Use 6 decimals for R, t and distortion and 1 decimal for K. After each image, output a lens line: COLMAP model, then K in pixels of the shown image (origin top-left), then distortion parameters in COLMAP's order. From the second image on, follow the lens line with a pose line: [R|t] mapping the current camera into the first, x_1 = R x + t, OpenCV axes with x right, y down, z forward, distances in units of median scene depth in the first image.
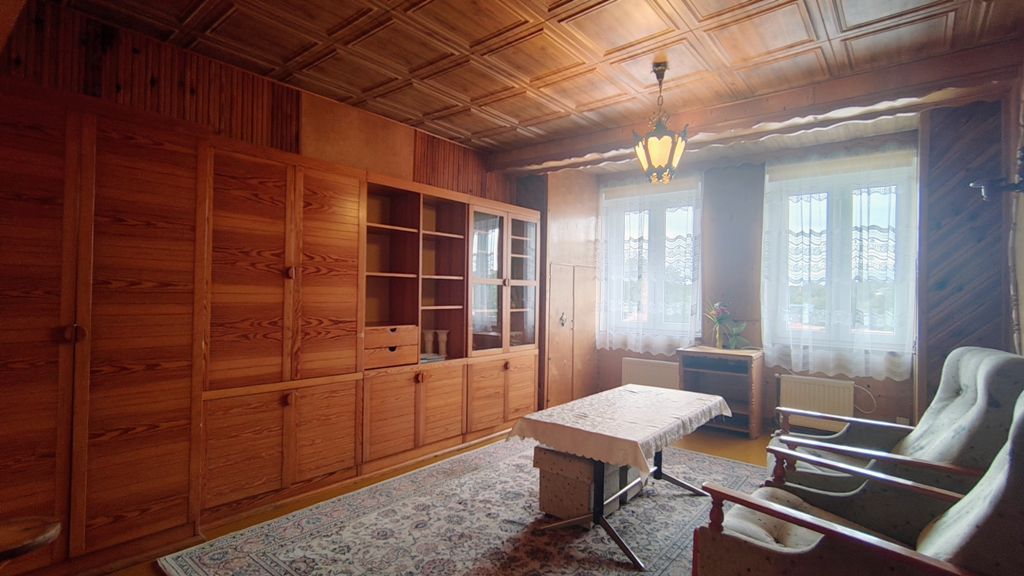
lens RADIAL K [[488.4, 0, 512.1], [0, 488.4, 289.5], [0, 0, 1]] dist [-0.002032, 0.004849]
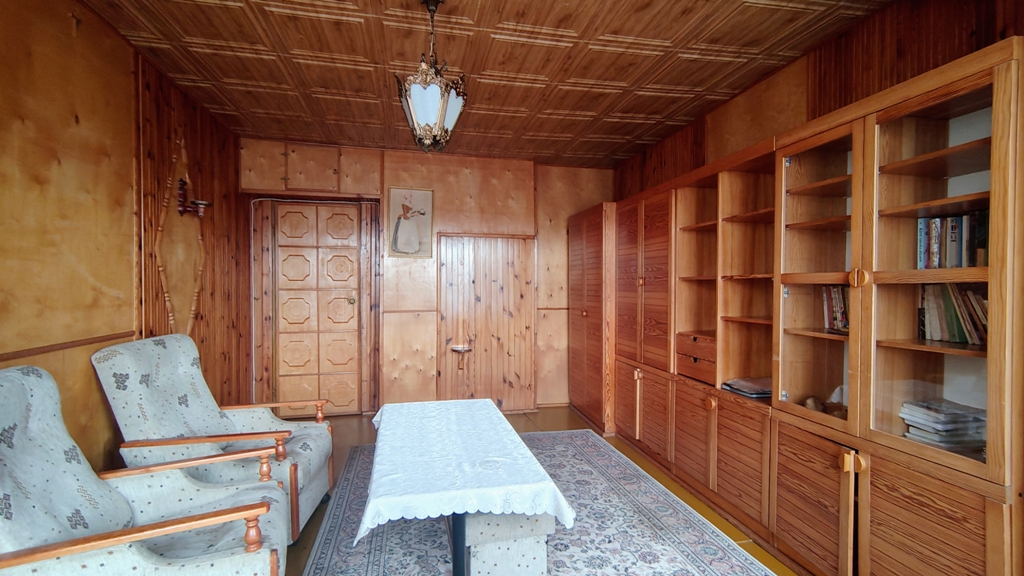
lens RADIAL K [[488.4, 0, 514.6], [0, 488.4, 289.9], [0, 0, 1]] dist [-0.002032, 0.004849]
pose [[-0.627441, -0.011164, -0.778584, 0.831073], [-0.003704, 0.999929, -0.011353, 0.005129], [0.778656, -0.004240, -0.627437, 1.624786]]
